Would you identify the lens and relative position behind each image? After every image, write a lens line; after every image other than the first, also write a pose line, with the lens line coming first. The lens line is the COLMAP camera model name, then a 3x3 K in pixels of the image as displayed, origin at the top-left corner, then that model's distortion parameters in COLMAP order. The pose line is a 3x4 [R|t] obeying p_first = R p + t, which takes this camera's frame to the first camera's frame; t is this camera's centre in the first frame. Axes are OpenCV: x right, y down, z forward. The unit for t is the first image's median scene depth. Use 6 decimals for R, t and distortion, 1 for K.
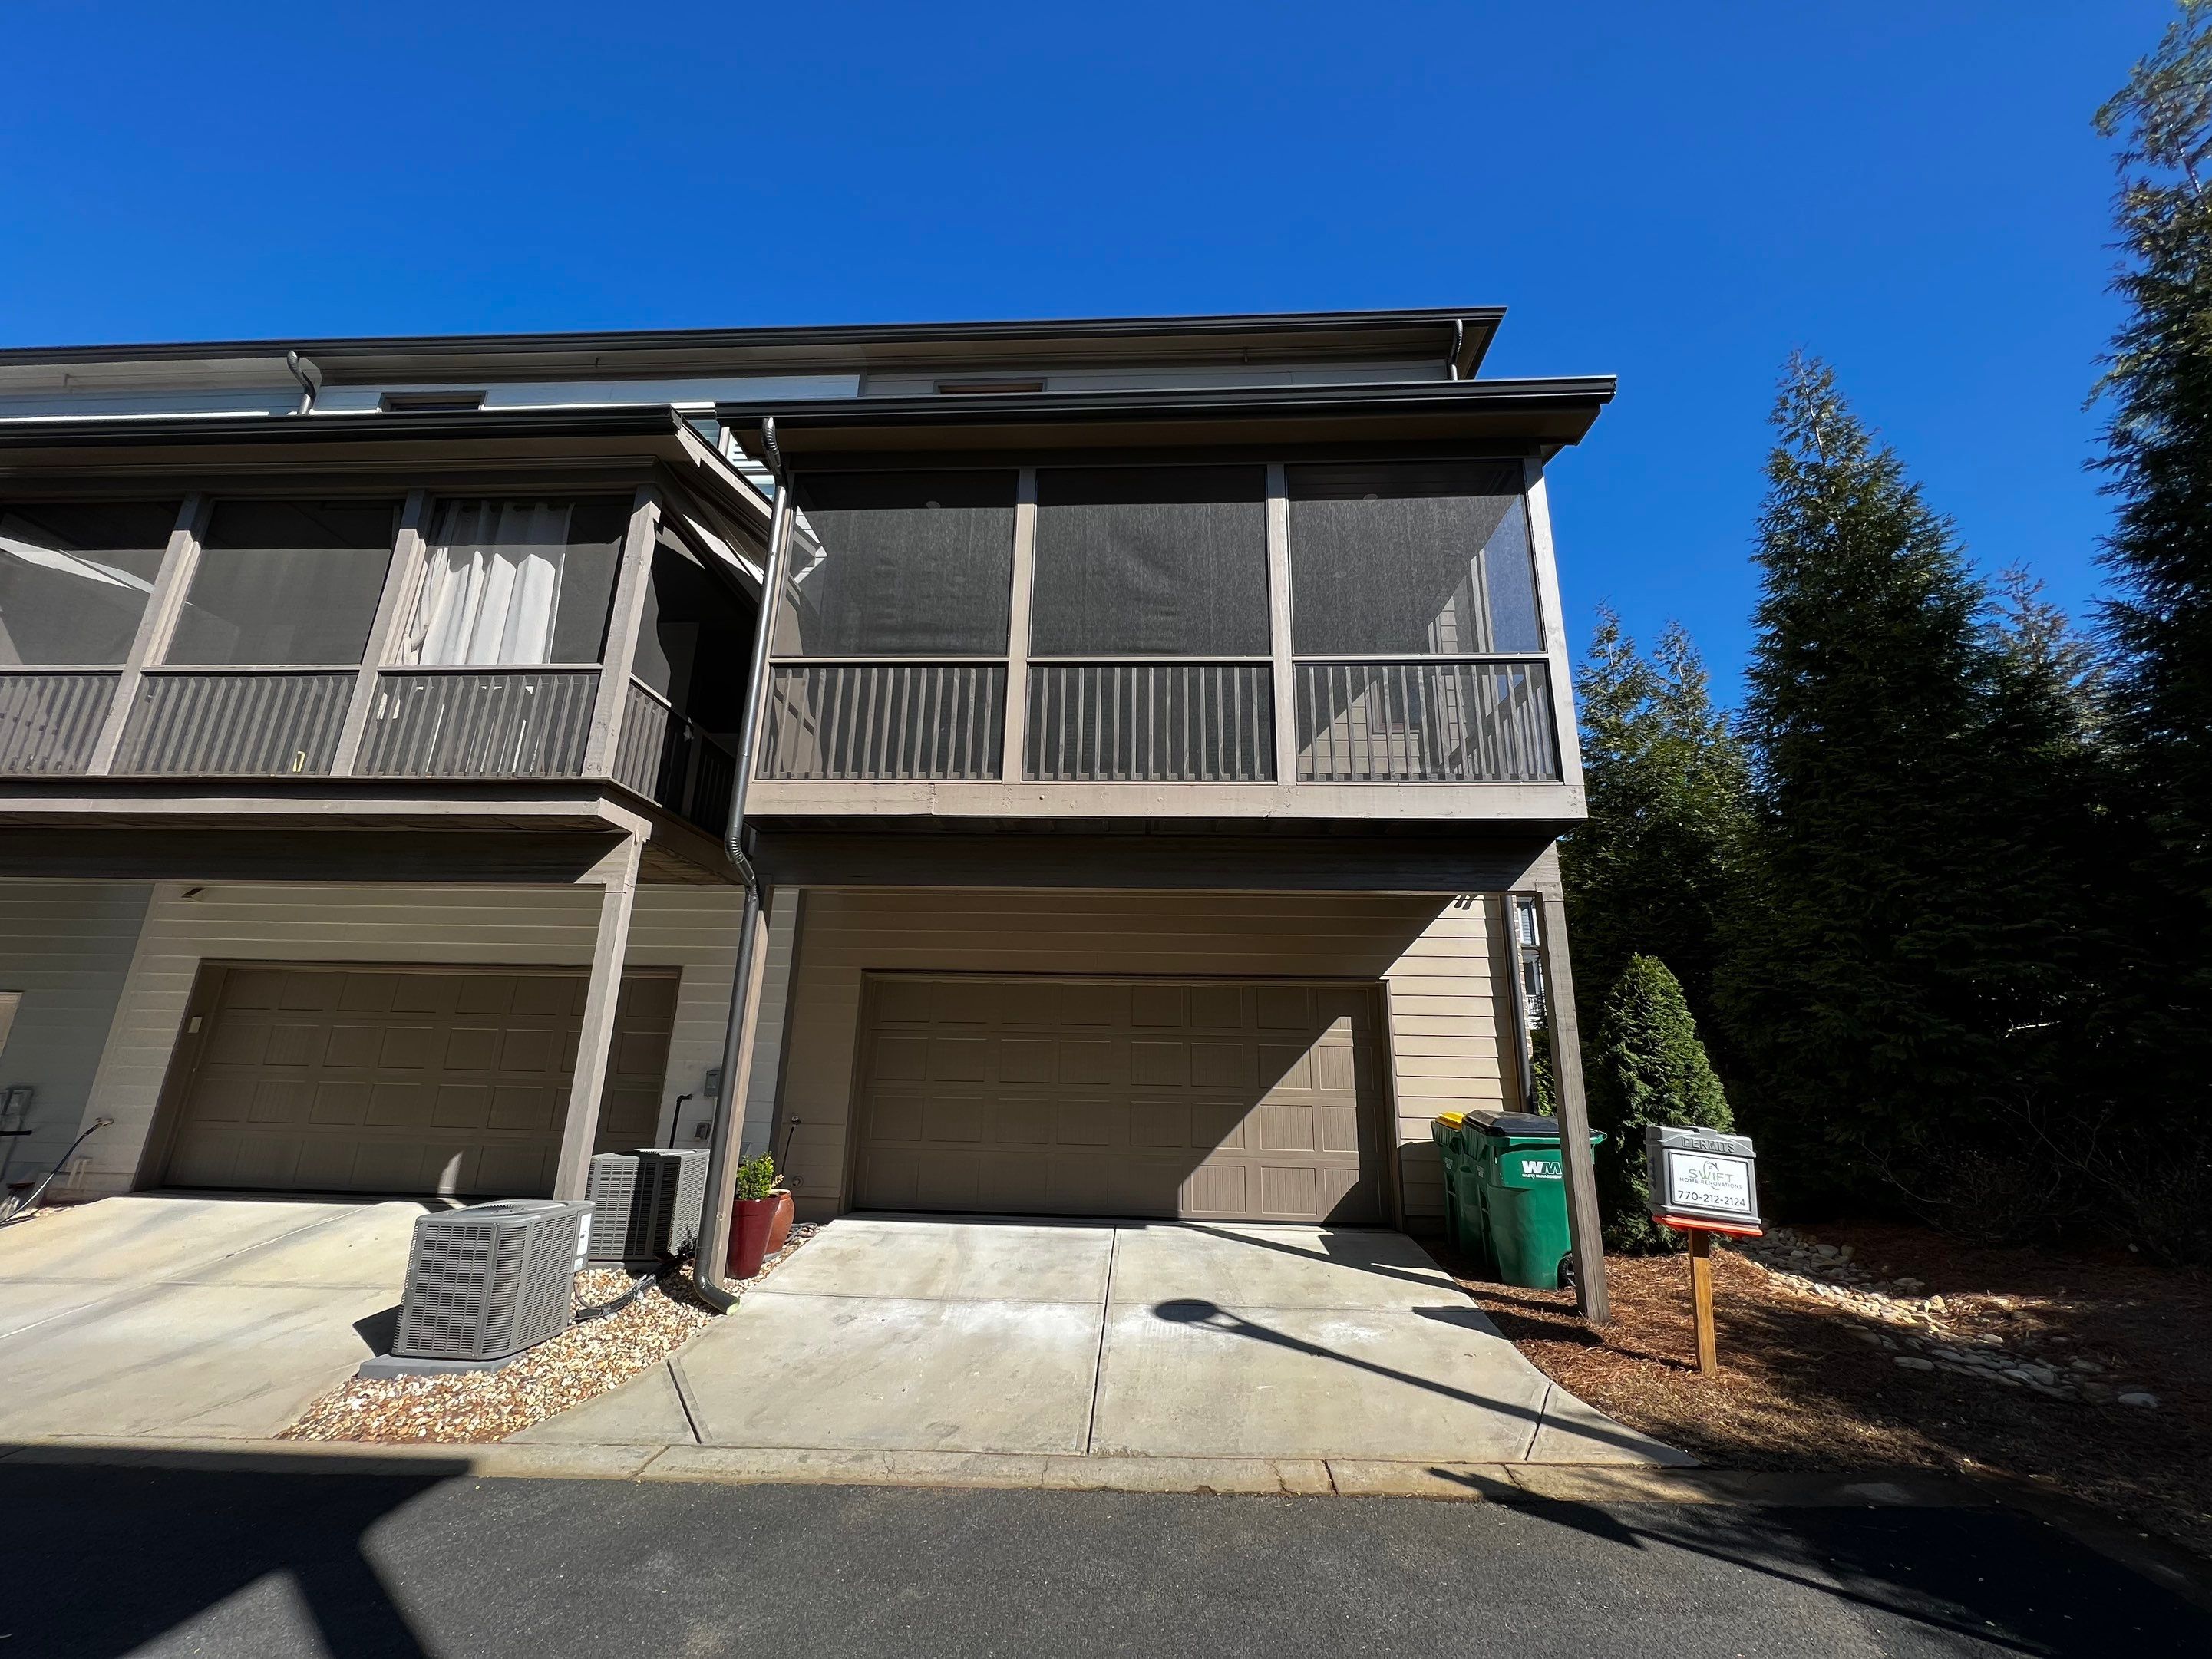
lens RADIAL K [[870.4, 0, 1098.5], [0, 870.4, 828.4], [0, 0, 1]] dist [0.009489, -0.000301]
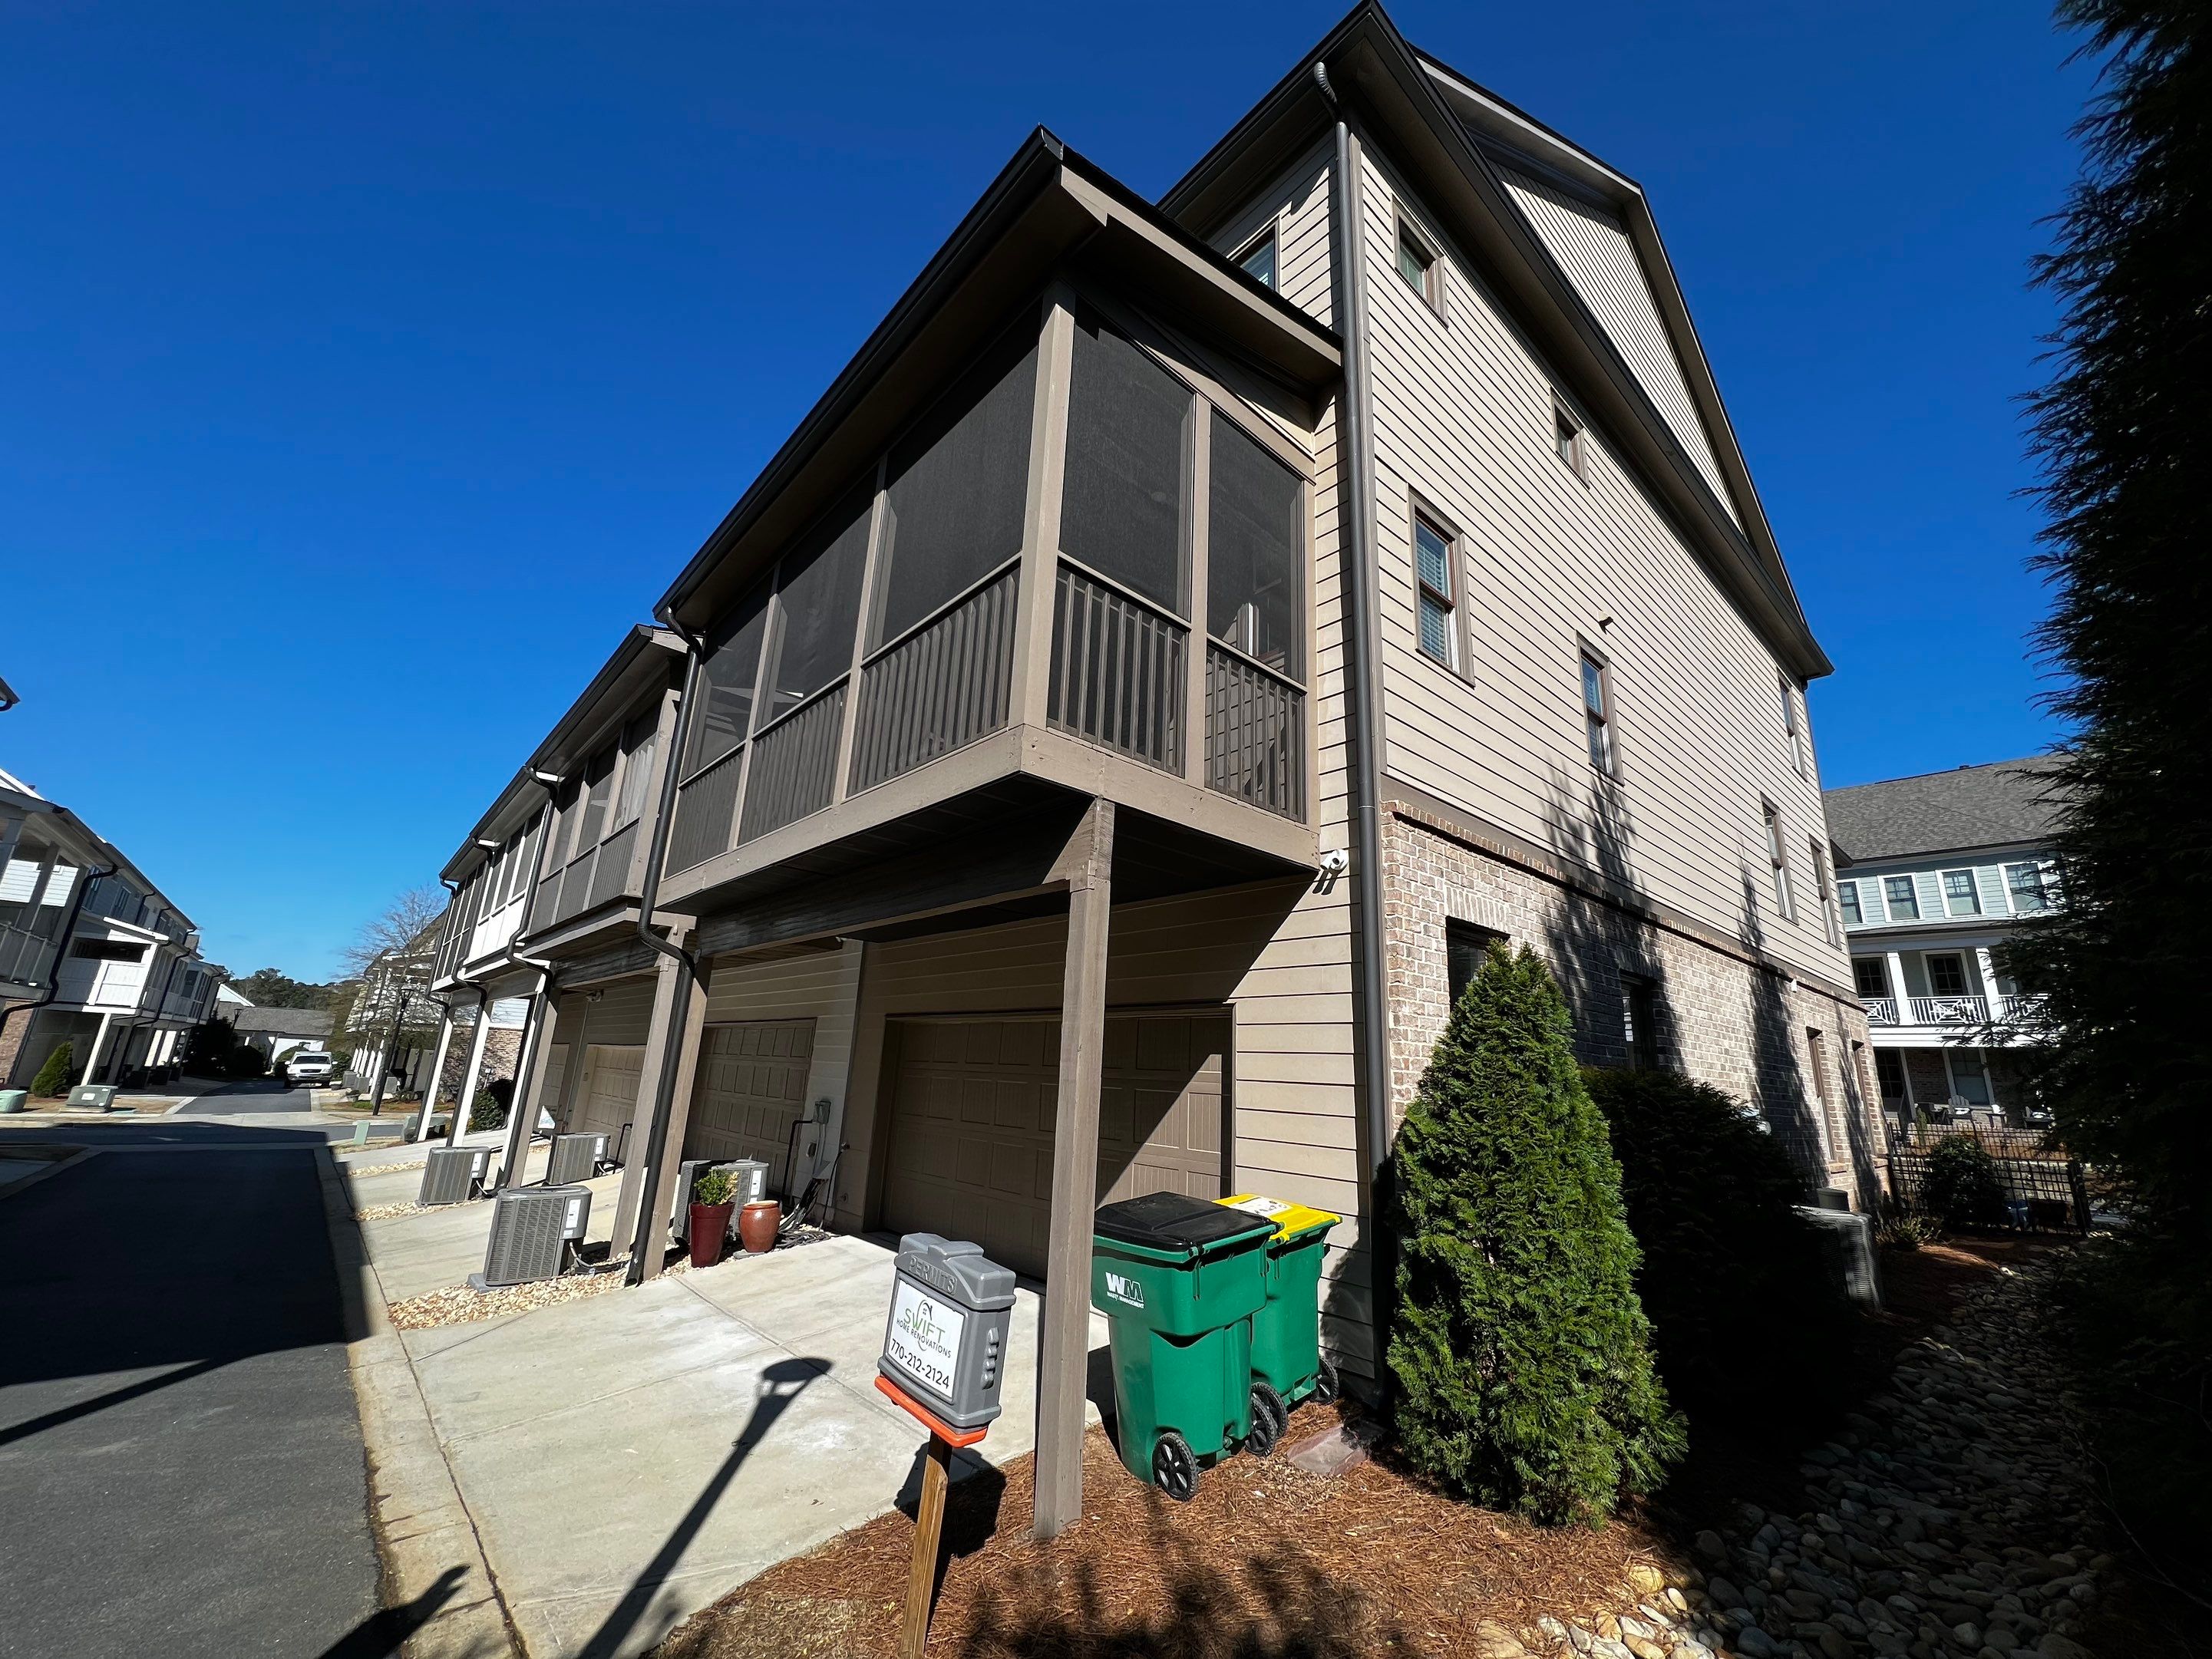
lens RADIAL K [[870.4, 0, 1093.3], [0, 870.4, 816.1], [0, 0, 1]] dist [0.009489, -0.000301]
pose [[0.696302, -0.192411, -0.691478, 1.302951], [0.166581, 0.980414, -0.105068, 0.124951], [0.698151, -0.042028, 0.714716, 0.657730]]
